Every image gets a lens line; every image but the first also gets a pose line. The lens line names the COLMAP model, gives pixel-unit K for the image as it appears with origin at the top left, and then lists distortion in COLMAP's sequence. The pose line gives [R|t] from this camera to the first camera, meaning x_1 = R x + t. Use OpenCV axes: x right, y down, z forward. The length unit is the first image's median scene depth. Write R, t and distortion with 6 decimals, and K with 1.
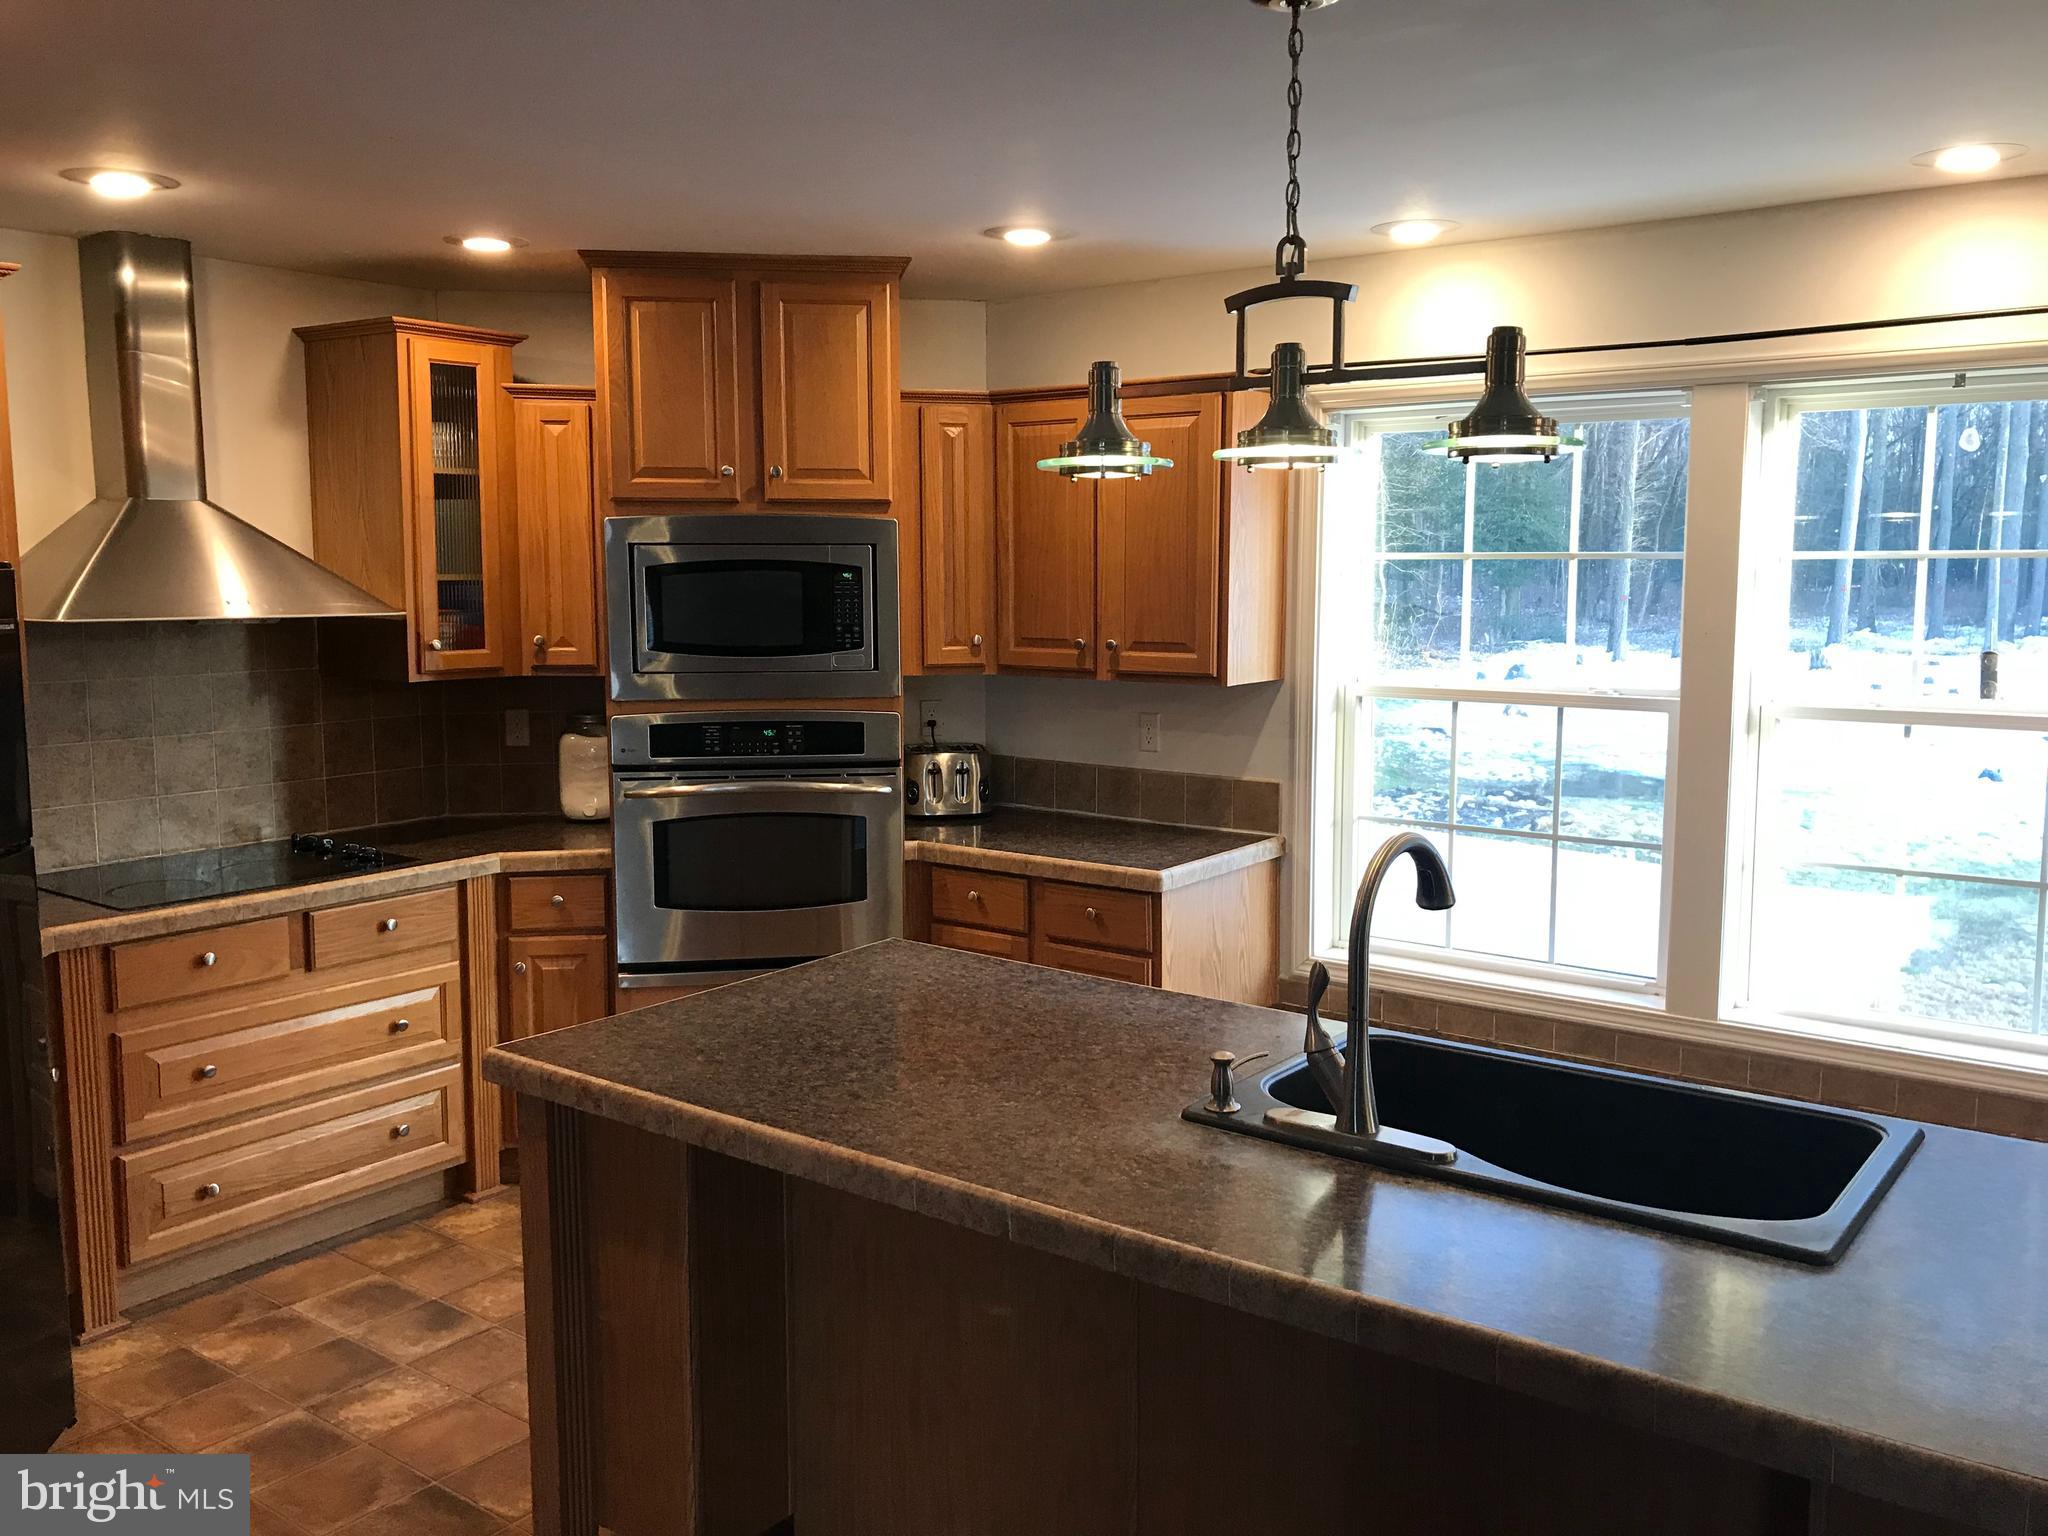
lens RADIAL K [[1679.0, 0, 1030.3], [0, 1679.0, 758.8], [0, 0, 1]] dist [0.105316, -0.314738]
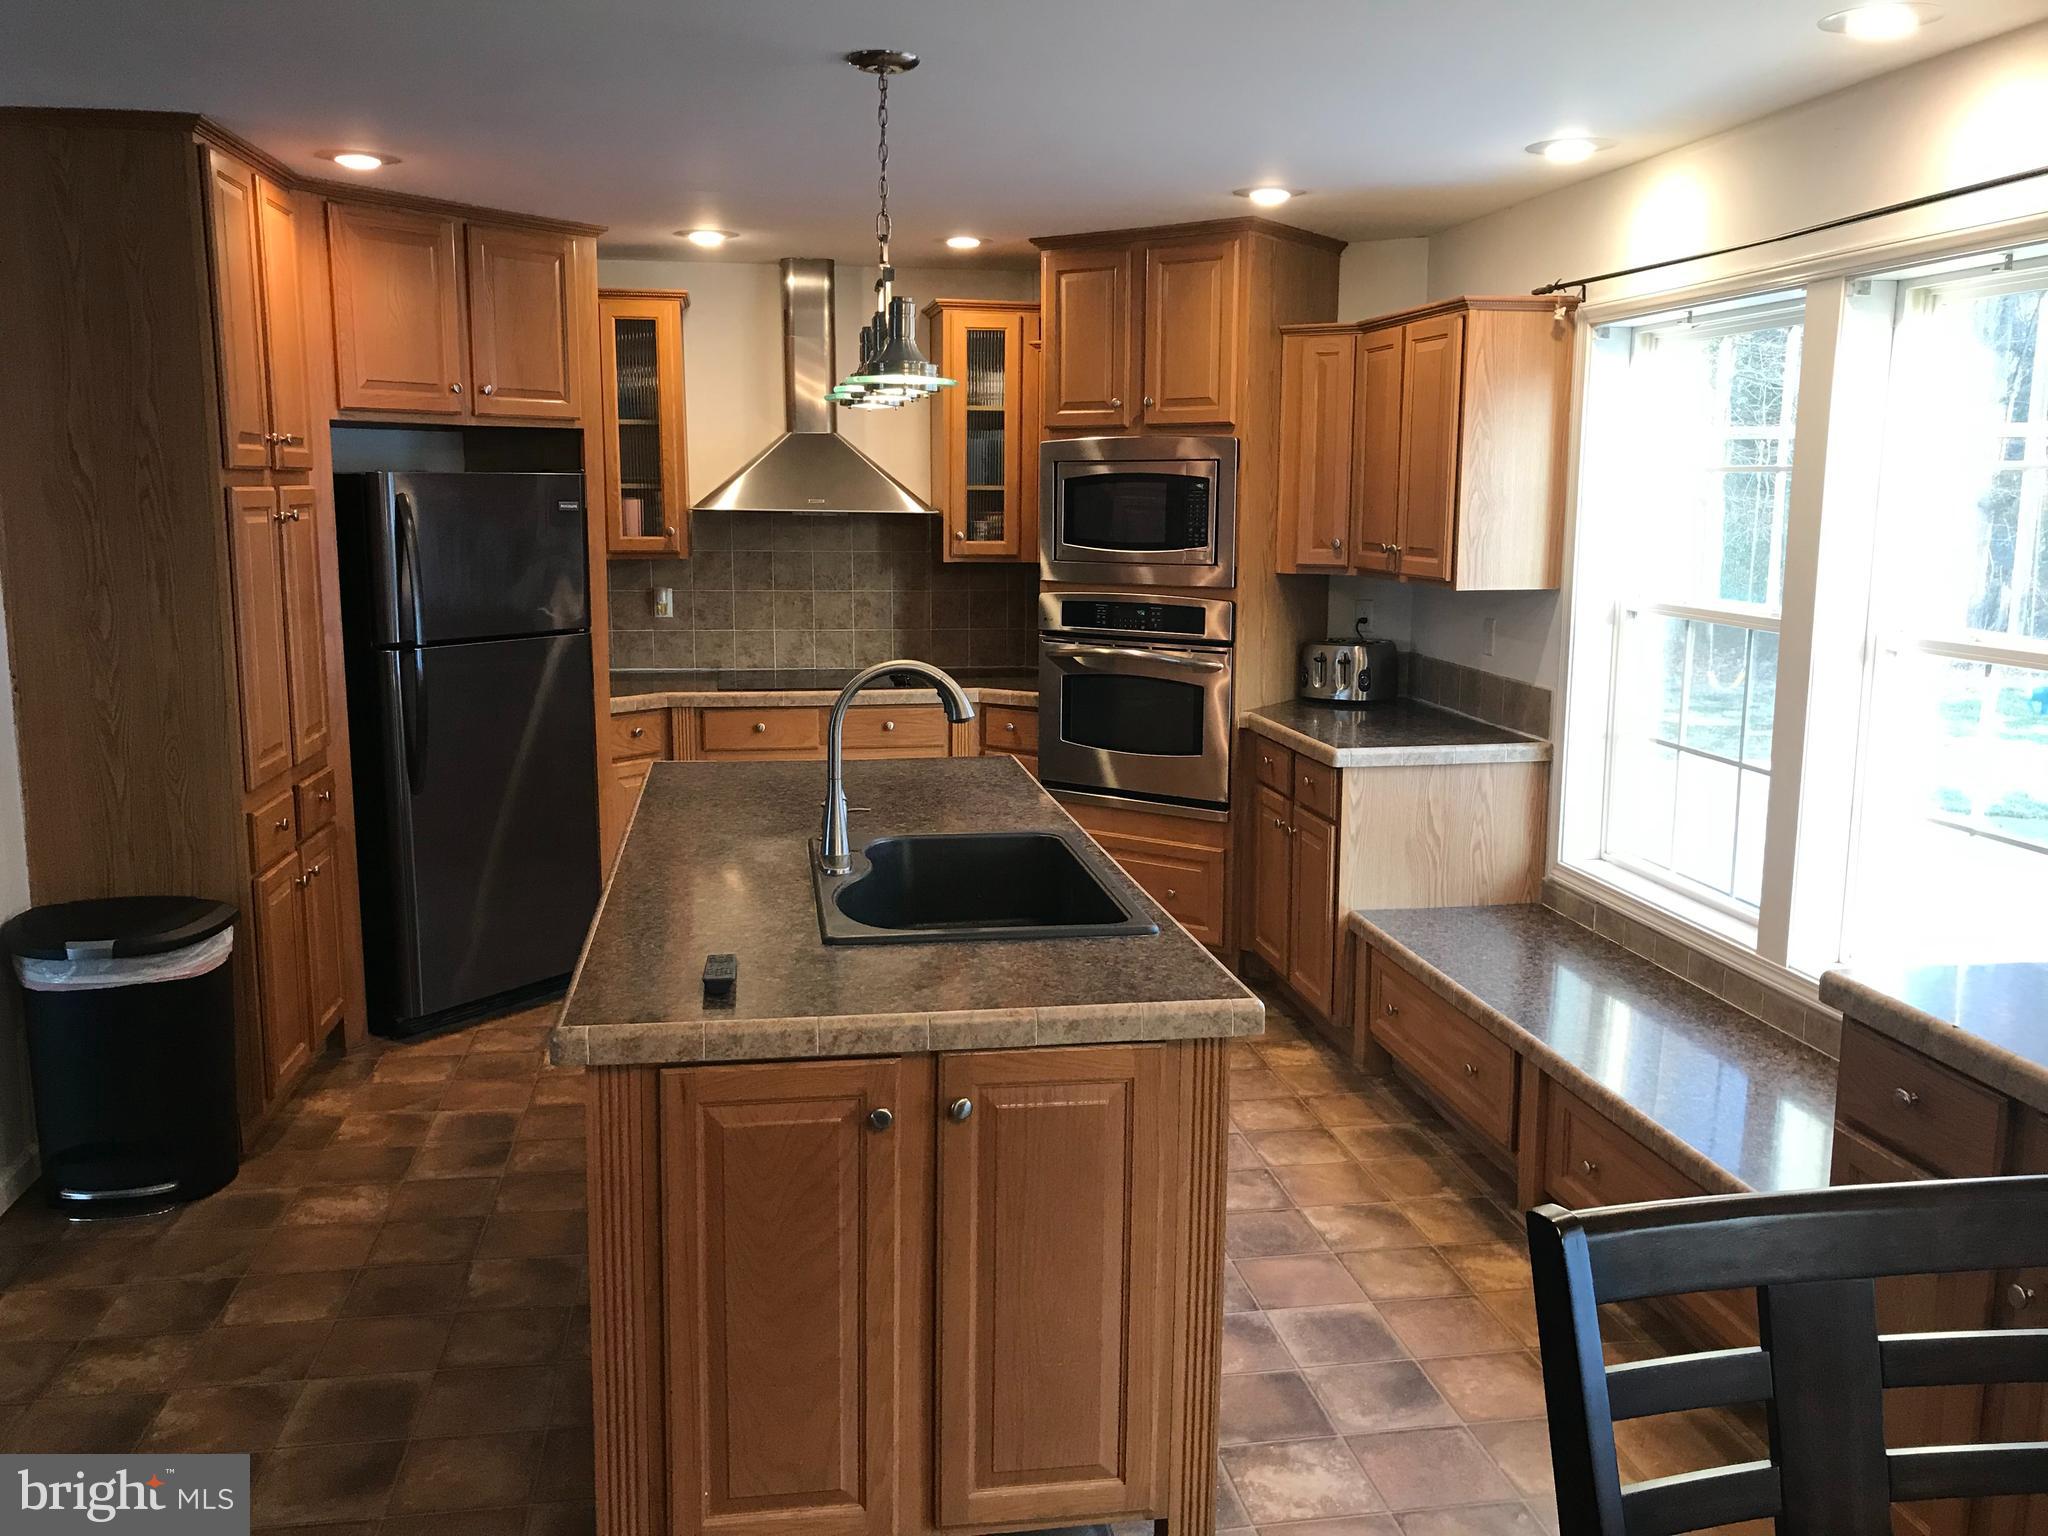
lens RADIAL K [[1679.0, 0, 1030.3], [0, 1679.0, 758.8], [0, 0, 1]] dist [0.105316, -0.314738]
pose [[0.724230, 0.115500, -0.679817, 0.661668], [-0.088645, 0.993287, 0.074321, 0.007524], [0.683837, 0.006437, 0.729607, 0.029520]]
